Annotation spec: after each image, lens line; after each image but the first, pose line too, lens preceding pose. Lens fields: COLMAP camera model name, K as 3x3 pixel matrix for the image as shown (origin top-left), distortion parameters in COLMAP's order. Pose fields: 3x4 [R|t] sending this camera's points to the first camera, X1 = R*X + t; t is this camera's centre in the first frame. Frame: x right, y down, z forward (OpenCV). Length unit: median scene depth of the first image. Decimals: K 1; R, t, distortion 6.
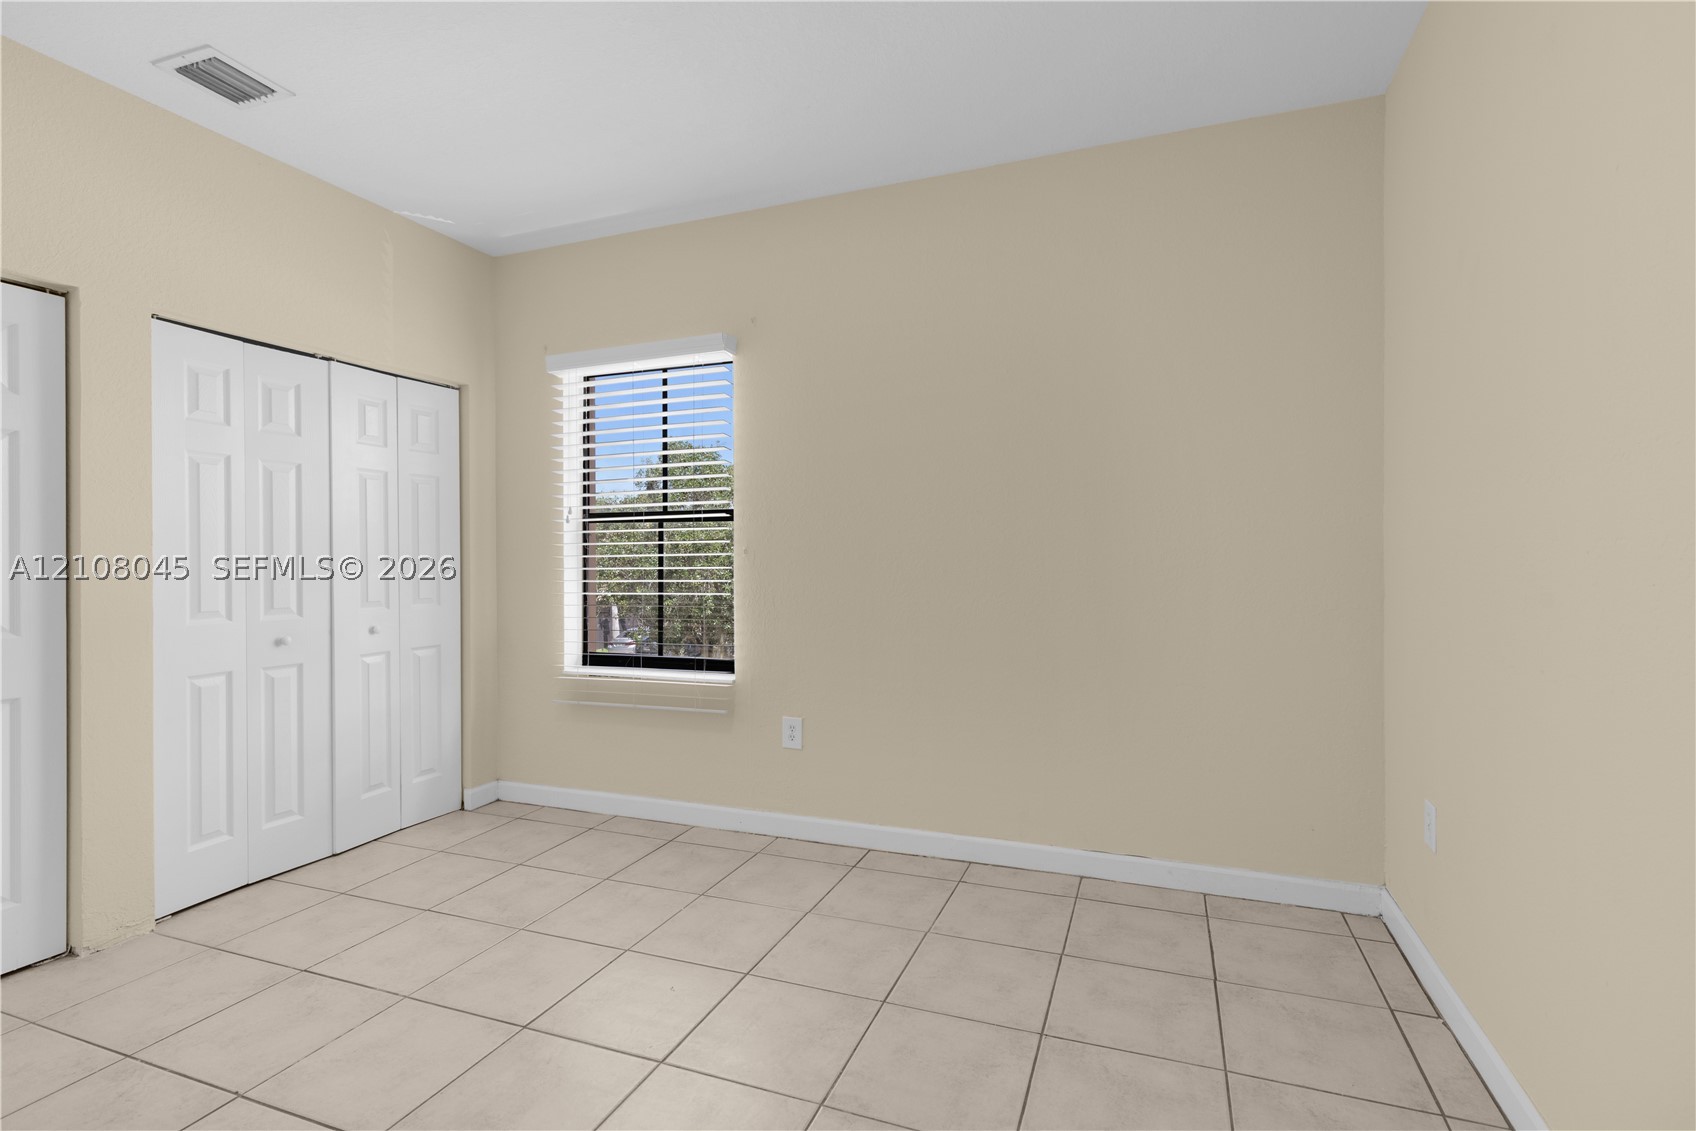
lens RADIAL K [[785.5, 0, 852.2], [0, 785.5, 553.9], [0, 0, 1]] dist [0.004987, 0.000404]
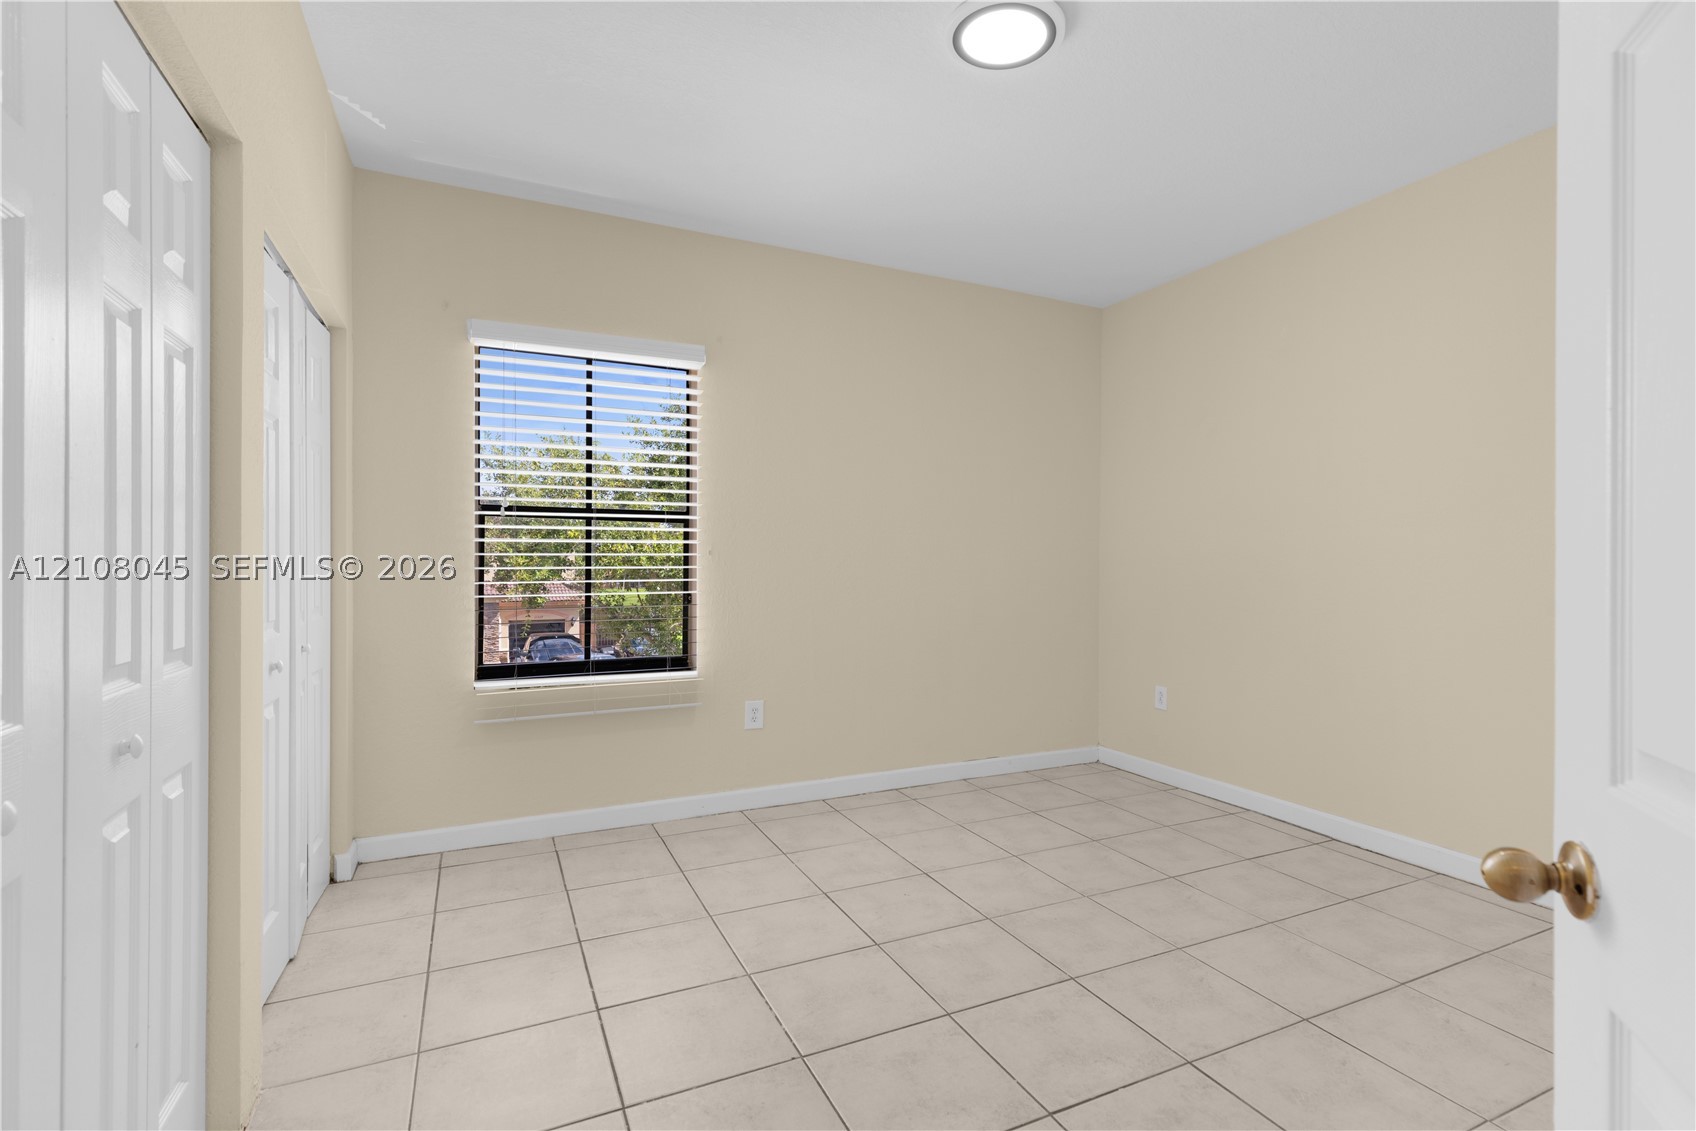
lens RADIAL K [[785.5, 0, 854.6], [0, 785.5, 560.0], [0, 0, 1]] dist [0.004987, 0.000404]
pose [[0.689892, 0.014196, 0.723773, -0.773244], [-0.010646, 0.999899, -0.009464, 0.014903], [-0.723834, -0.001177, 0.689973, 0.117151]]
